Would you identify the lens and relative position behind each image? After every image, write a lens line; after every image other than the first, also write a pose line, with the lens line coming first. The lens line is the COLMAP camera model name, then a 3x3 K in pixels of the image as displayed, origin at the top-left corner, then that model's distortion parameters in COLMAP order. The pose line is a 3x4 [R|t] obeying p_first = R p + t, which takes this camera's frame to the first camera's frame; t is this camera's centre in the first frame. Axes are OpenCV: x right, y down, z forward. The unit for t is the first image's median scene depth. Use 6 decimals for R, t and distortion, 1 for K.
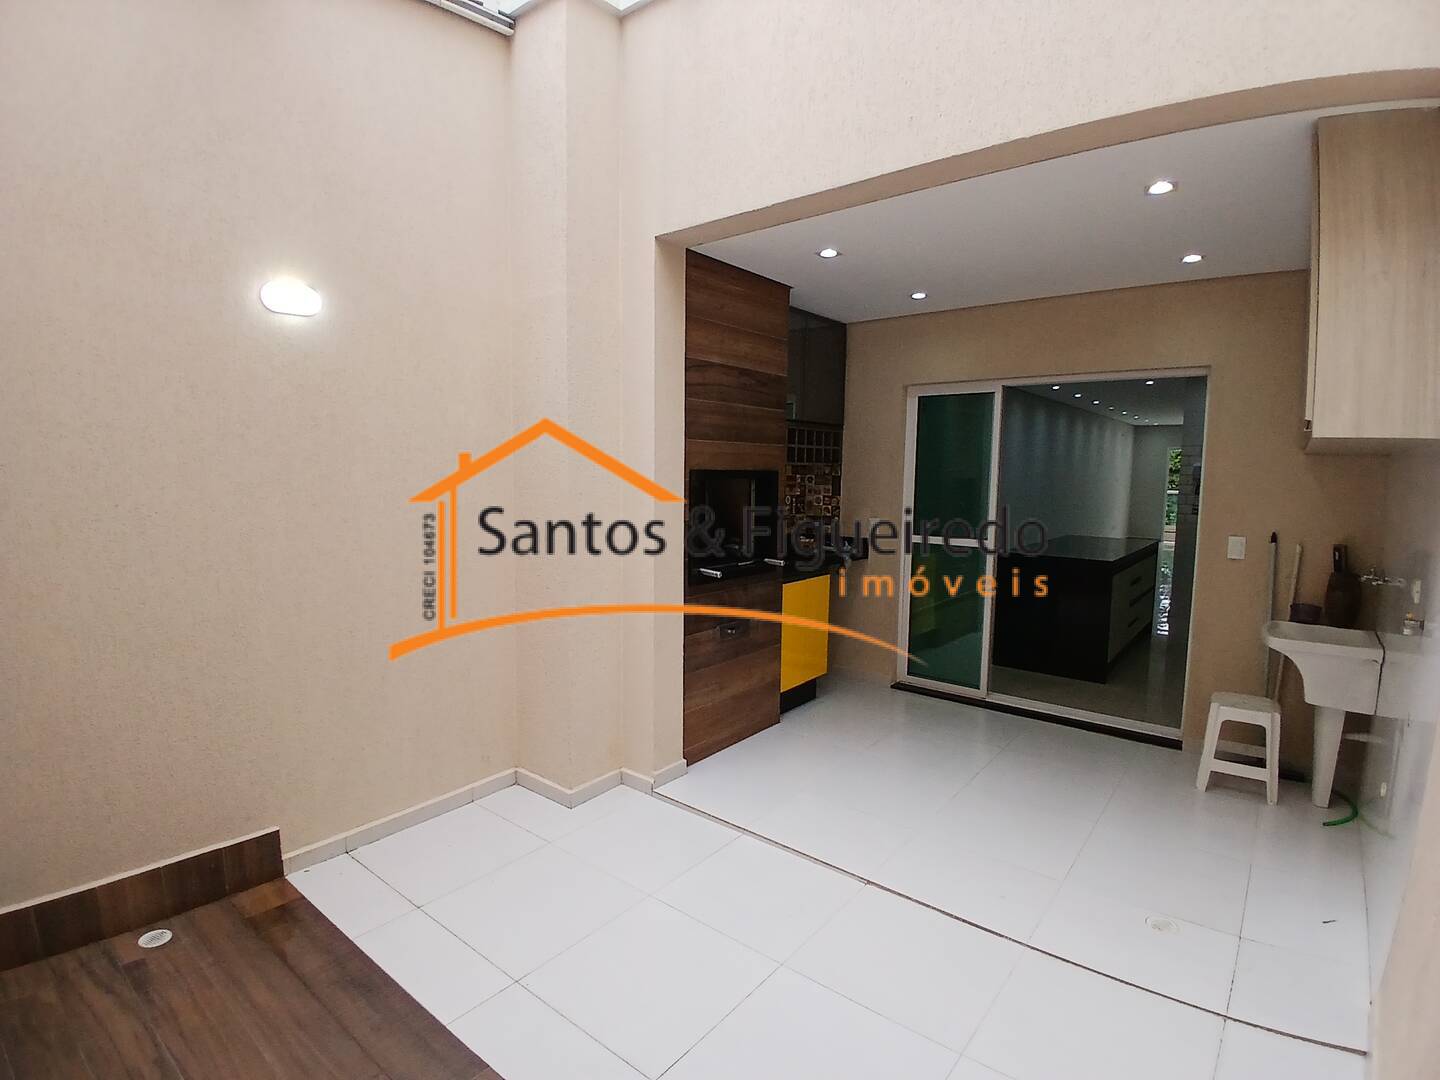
lens RADIAL K [[718.5, 0, 702.6], [0, 718.5, 540.4], [0, 0, 1]] dist [-0.032724, -0.000750]
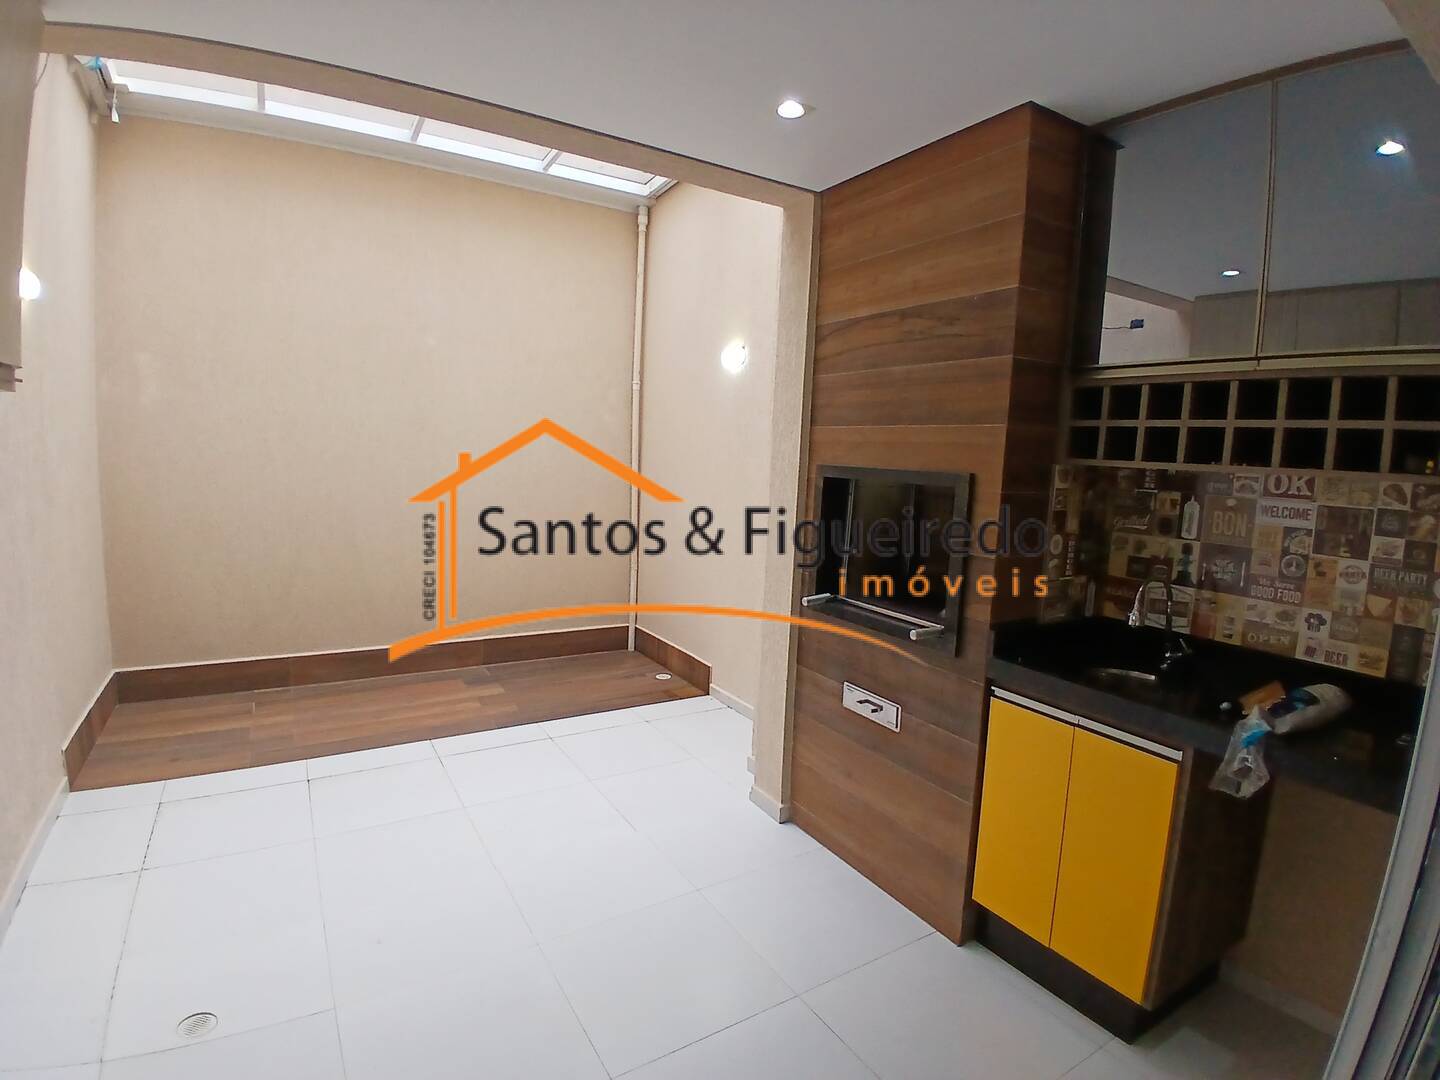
lens RADIAL K [[718.5, 0, 702.6], [0, 718.5, 540.4], [0, 0, 1]] dist [-0.032724, -0.000750]
pose [[-0.339200, 0.095581, -0.935846, 0.743233], [-0.133648, 0.979837, 0.148515, -0.110879], [0.931172, 0.175450, -0.319586, 1.092654]]
